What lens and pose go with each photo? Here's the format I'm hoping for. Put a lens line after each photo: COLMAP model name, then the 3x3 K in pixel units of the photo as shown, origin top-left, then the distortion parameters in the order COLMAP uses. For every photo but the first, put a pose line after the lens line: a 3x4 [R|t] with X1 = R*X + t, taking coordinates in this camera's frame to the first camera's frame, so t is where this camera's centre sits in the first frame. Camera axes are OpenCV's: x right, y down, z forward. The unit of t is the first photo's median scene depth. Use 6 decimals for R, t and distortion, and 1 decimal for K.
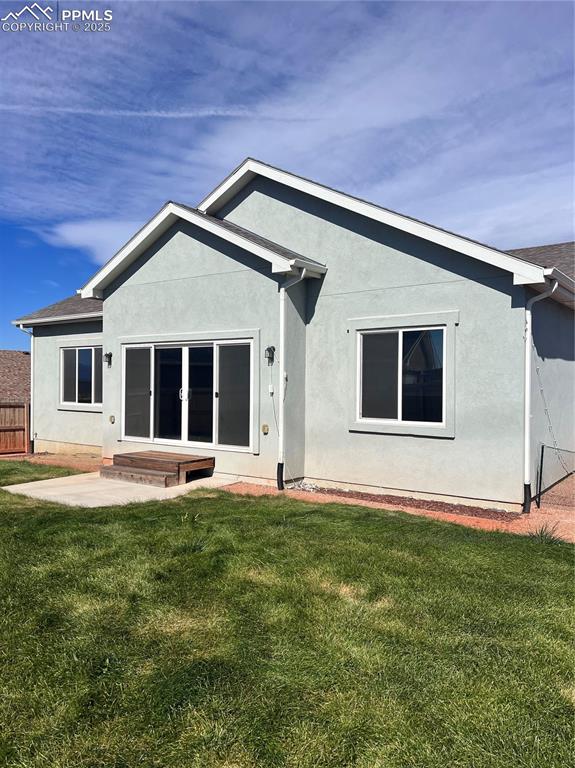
lens RADIAL K [[571.6, 0, 283.3], [0, 571.6, 389.8], [0, 0, 1]] dist [0.070299, -0.088792]
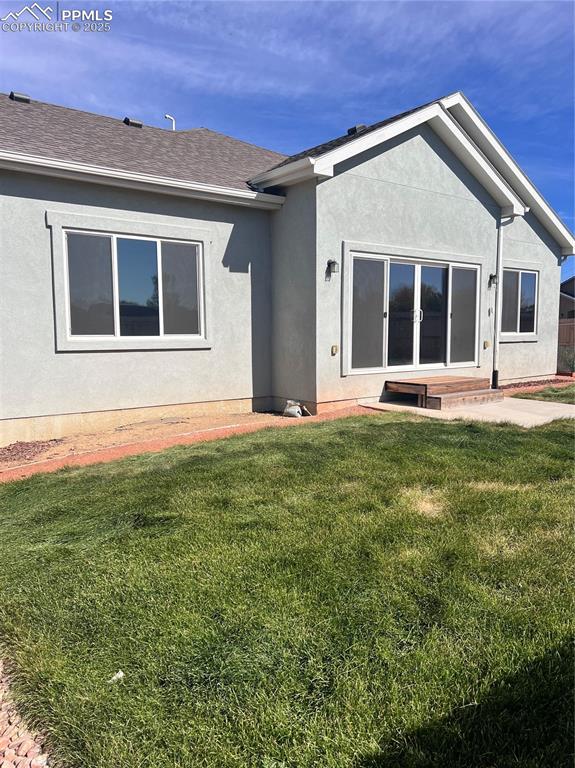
lens RADIAL K [[589.6, 0, 287.5], [0, 589.6, 384.0], [0, 0, 1]] dist [-0.135631, -0.000793]
pose [[0.311674, -0.138367, 0.940061, -1.109120], [-0.013857, 0.988573, 0.150102, -0.023024], [-0.950088, -0.059810, 0.306196, 0.884340]]
